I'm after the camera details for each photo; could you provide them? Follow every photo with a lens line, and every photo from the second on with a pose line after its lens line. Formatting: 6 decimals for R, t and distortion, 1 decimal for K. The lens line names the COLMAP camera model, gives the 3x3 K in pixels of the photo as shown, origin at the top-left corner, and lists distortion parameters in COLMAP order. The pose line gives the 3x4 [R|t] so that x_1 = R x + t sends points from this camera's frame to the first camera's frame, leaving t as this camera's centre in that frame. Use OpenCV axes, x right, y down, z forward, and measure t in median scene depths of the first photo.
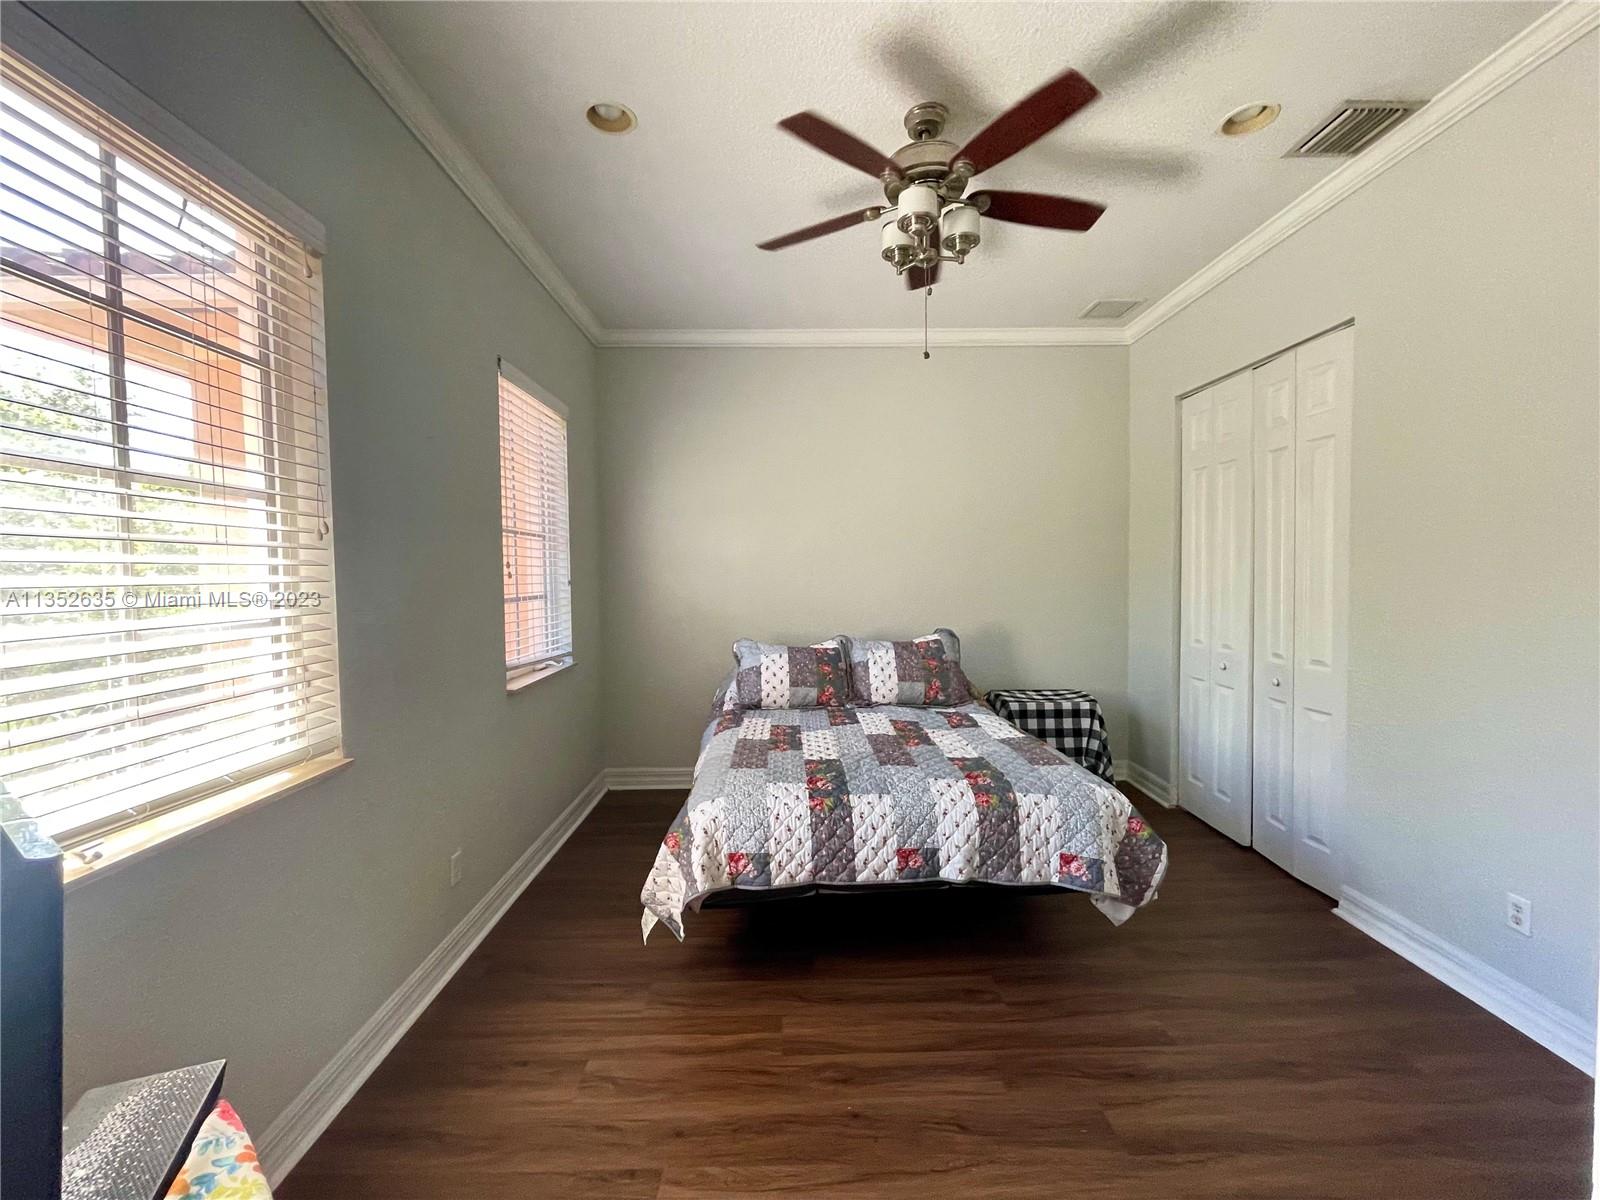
lens RADIAL K [[647.5, 0, 800.0], [0, 647.5, 600.0], [0, 0, 1]] dist [-0.010954, 0.000025]
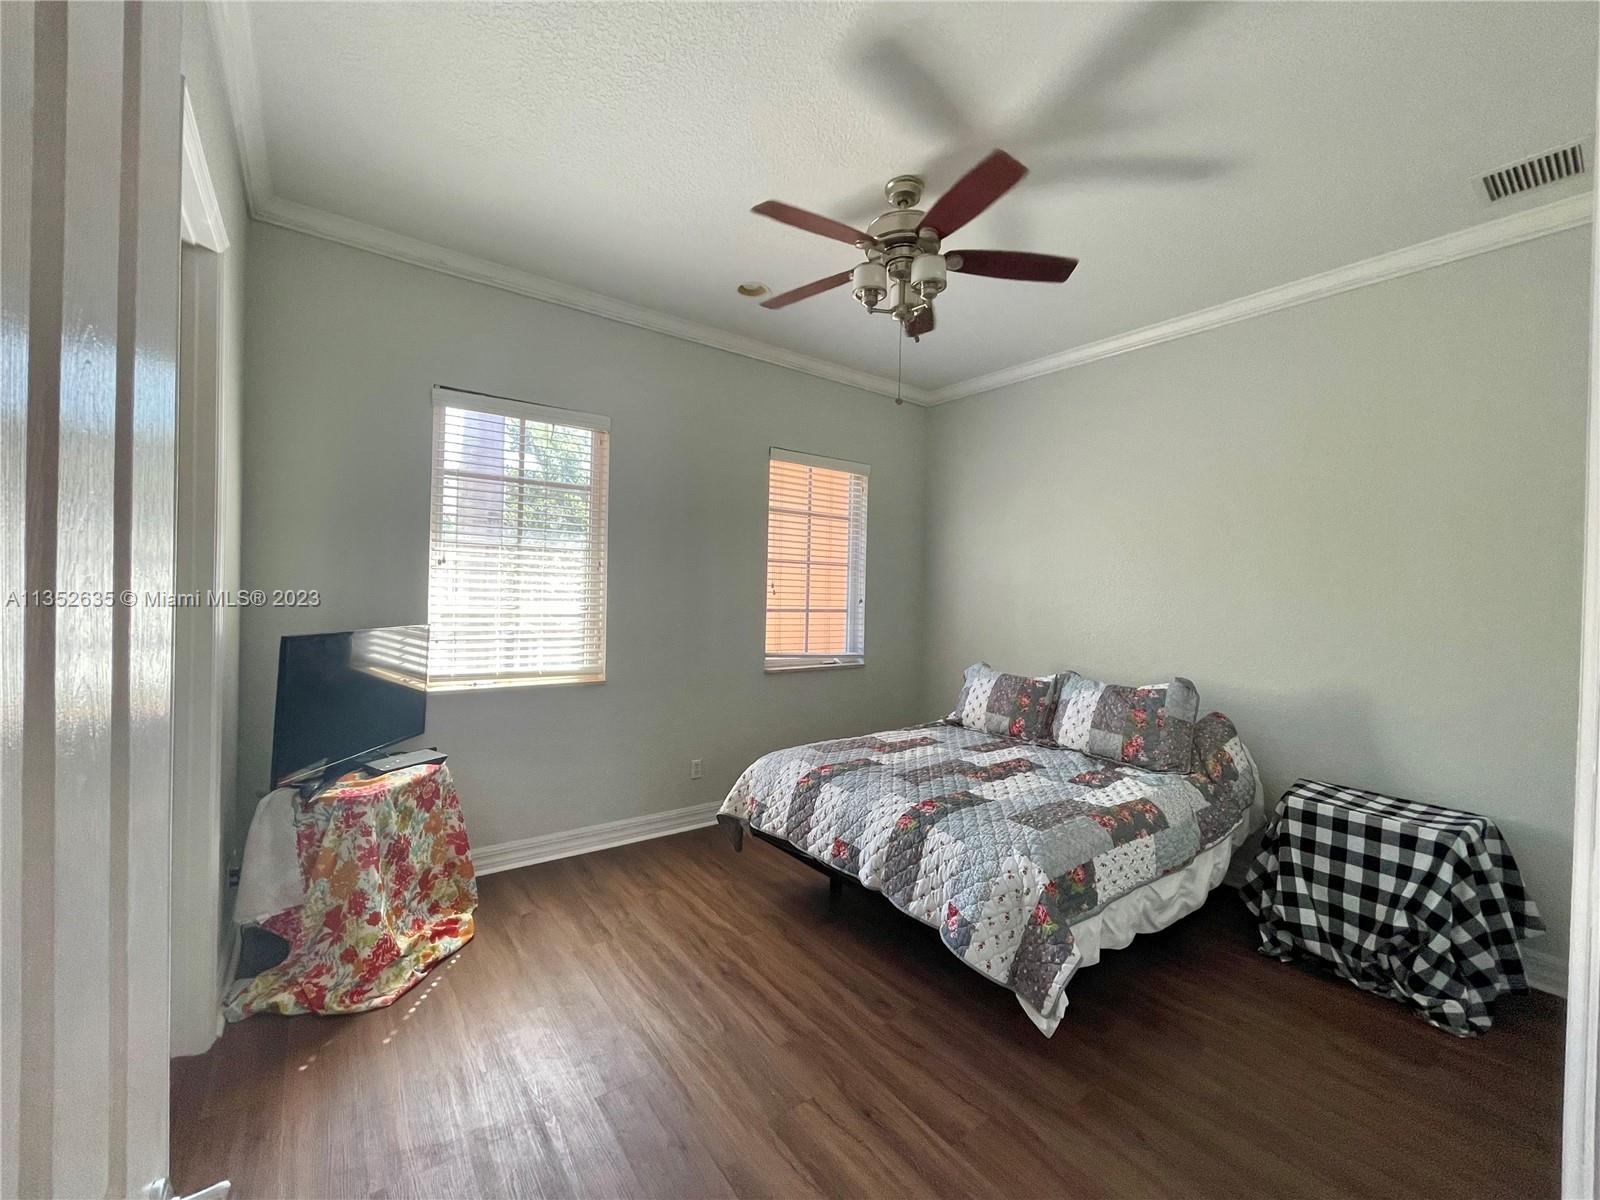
lens RADIAL K [[647.5, 0, 800.0], [0, 647.5, 600.0], [0, 0, 1]] dist [-0.010954, 0.000025]
pose [[0.583359, 0.038481, -0.811302, 0.950268], [-0.070992, 0.997470, -0.003735, -0.025165], [0.809106, 0.059775, 0.584615, 0.232031]]
